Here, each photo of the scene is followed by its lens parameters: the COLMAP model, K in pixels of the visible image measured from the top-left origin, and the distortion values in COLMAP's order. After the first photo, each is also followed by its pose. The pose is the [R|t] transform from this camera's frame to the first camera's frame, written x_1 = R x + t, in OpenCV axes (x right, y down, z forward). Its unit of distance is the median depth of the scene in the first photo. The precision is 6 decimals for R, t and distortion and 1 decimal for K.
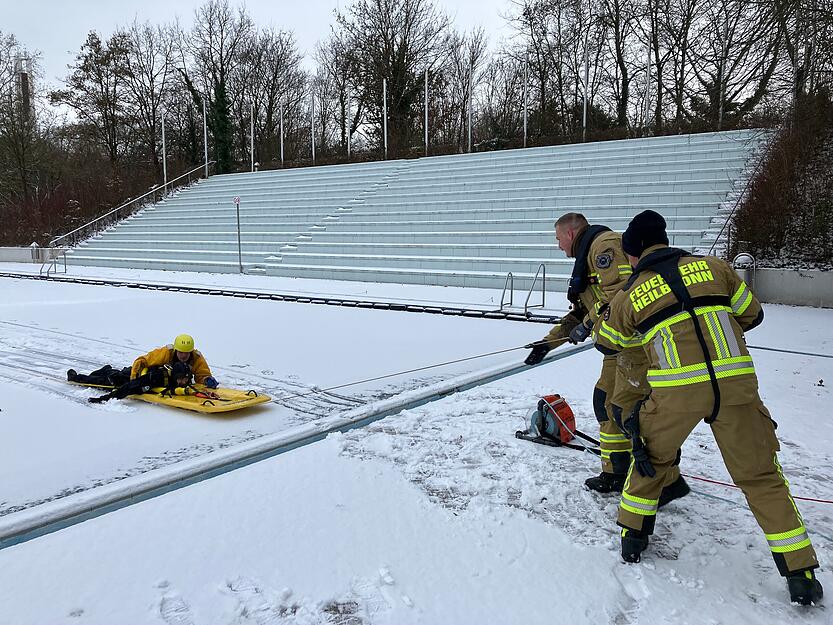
lens RADIAL K [[680.7, 0, 426.0], [0, 680.7, 309.1], [0, 0, 1]] dist [0.024077, -0.004825]
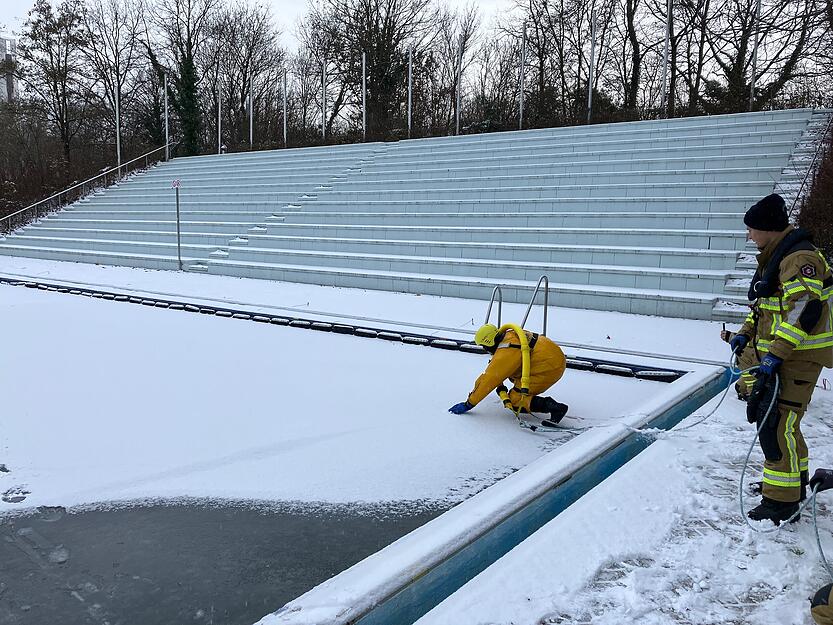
lens RADIAL K [[688.5, 0, 416.7], [0, 688.5, 300.3], [0, 0, 1]] dist [0.013849, 0.001602]
pose [[0.999797, 0.020146, 0.000142, 0.013547], [-0.020146, 0.999790, -0.003673, -0.011938], [-0.000216, 0.003669, 0.999993, 0.098137]]
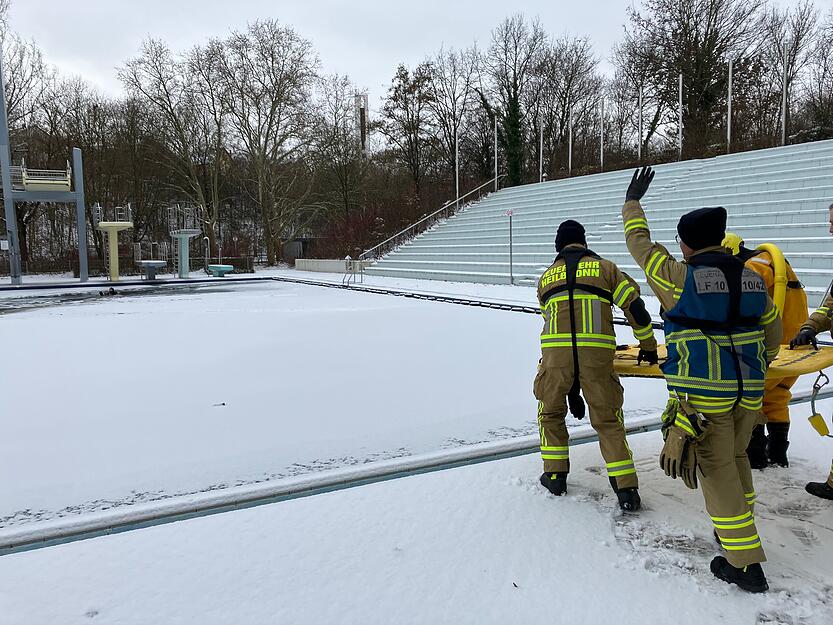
lens RADIAL K [[687.8, 0, 416.5], [0, 687.8, 312.5], [0, 0, 1]] dist [0.012716, -0.004806]
pose [[0.901659, 0.027098, -0.431597, 0.026122], [-0.031864, 0.999485, -0.003814, -0.001937], [0.431272, 0.017192, 0.902058, 0.017700]]
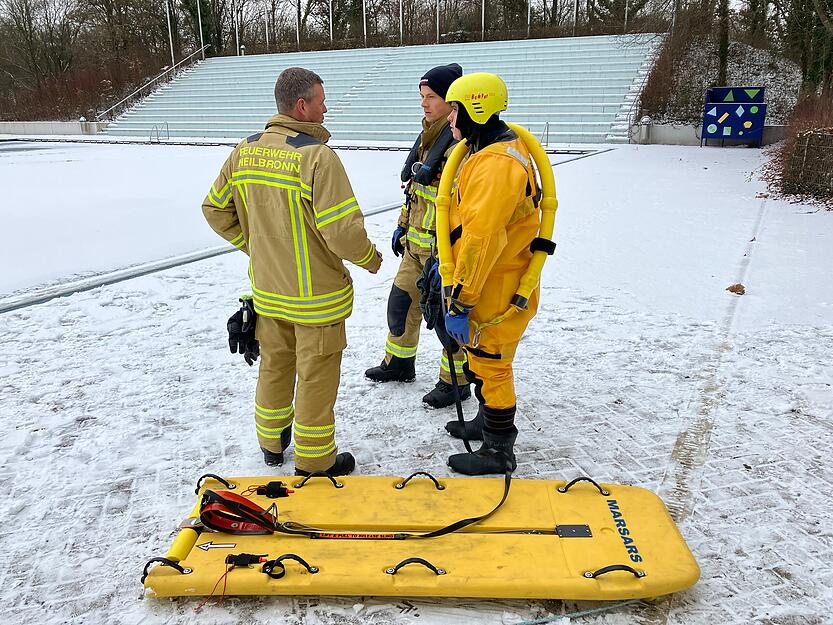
lens RADIAL K [[669.4, 0, 416.5], [0, 669.4, 312.5], [0, 0, 1]] dist [0.011648, 0.015793]
pose [[0.988781, -0.050608, 0.140542, -0.158960], [0.023776, 0.982186, 0.186402, 0.031669], [-0.147471, -0.180969, 0.972369, -0.283665]]
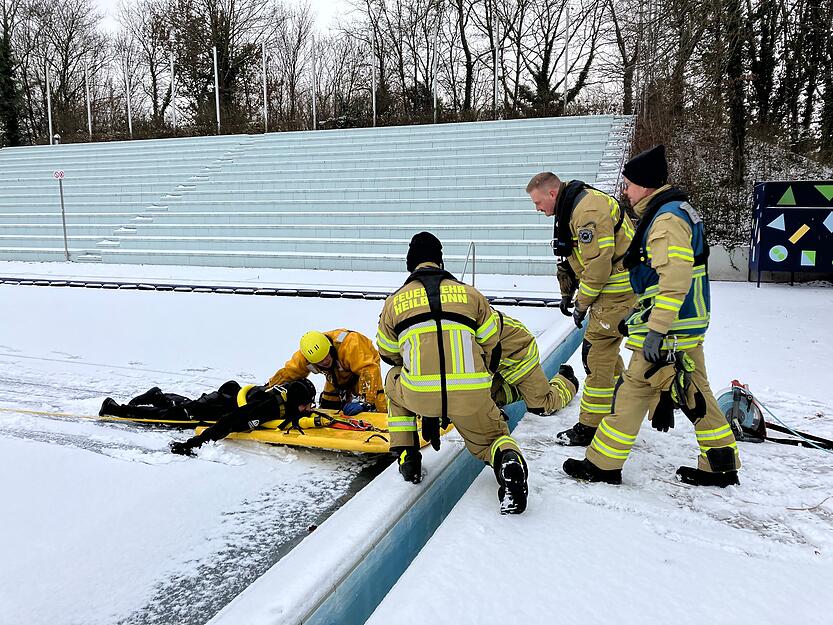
lens RADIAL K [[670.6, 0, 430.0], [0, 670.6, 315.2], [0, 0, 1]] dist [0.016585, -0.002651]
pose [[0.958607, -0.042338, 0.281567, -0.050532], [0.033314, 0.998769, 0.036763, -0.000431], [-0.282776, -0.025862, 0.958837, 0.040900]]
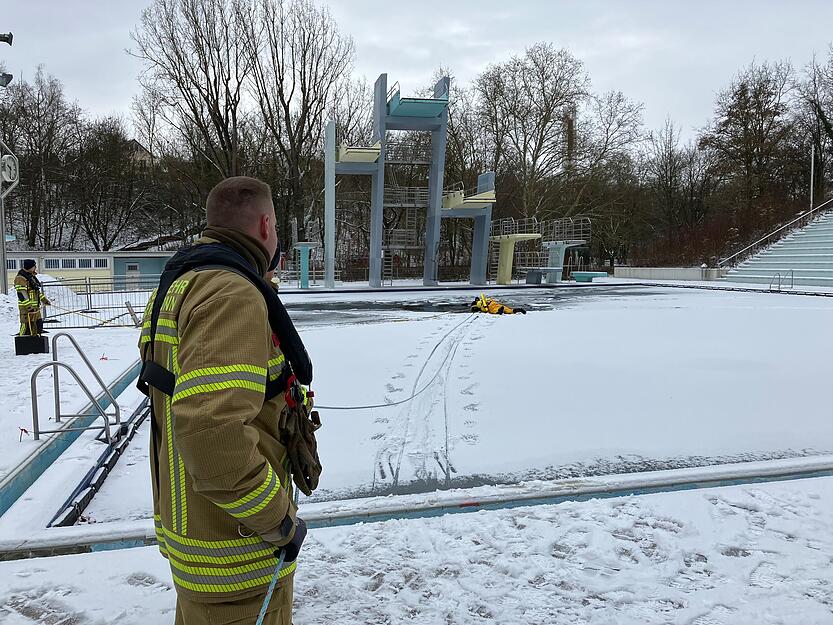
lens RADIAL K [[688.5, 0, 416.7], [0, 688.5, 300.3], [0, 0, 1]] dist [0.013849, 0.001602]
pose [[0.767094, 0.032512, -0.640711, -0.162021], [-0.062010, 0.997796, -0.023610, 0.025858], [0.638531, 0.057841, 0.767419, -0.242904]]
